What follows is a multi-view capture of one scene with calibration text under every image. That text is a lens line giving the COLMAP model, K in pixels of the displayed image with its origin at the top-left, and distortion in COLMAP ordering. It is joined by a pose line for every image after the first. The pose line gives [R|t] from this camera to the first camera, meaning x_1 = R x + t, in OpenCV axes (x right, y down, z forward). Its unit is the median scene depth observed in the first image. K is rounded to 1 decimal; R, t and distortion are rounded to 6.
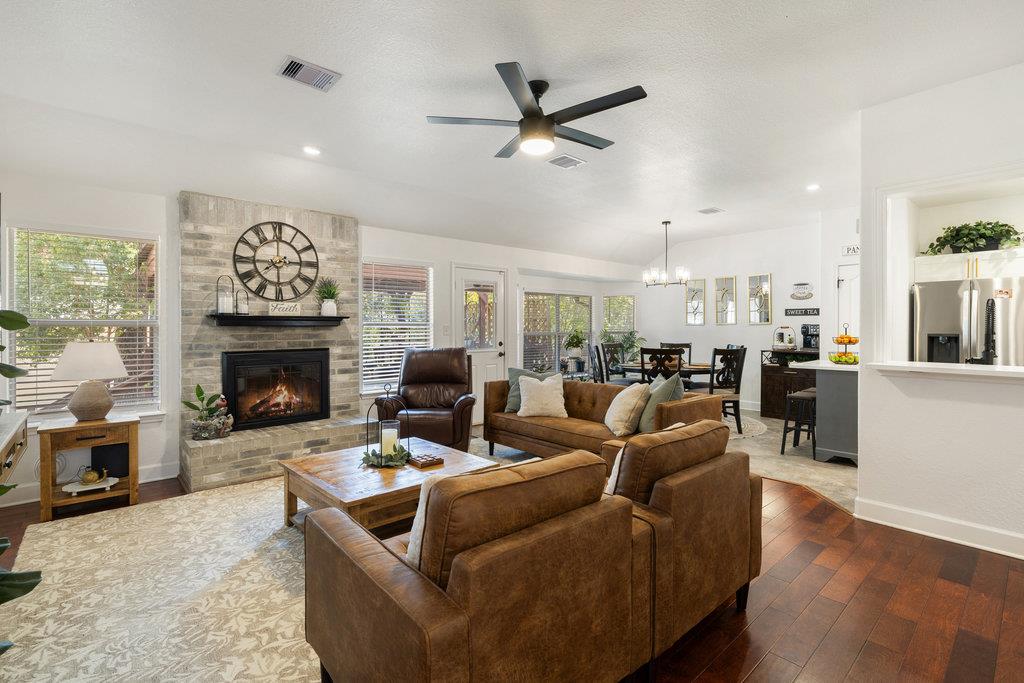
lens RADIAL K [[474.3, 0, 508.0], [0, 474.3, 335.8], [0, 0, 1]] dist [-0.006890, 0.001389]
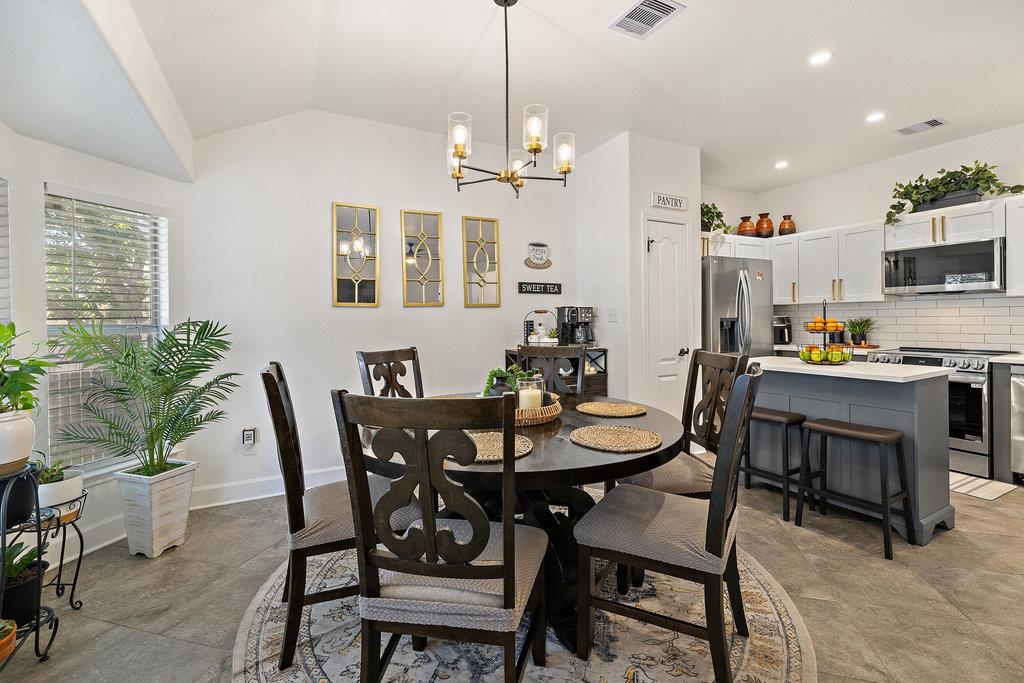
lens RADIAL K [[436.8, 0, 495.1], [0, 436.8, 322.5], [0, 0, 1]] dist [-0.000879, 0.000256]
pose [[0.242187, -0.003681, 0.970223, 0.049507], [0.028205, 0.999597, -0.003249, -0.005507], [-0.969820, 0.028152, 0.242193, 1.365163]]
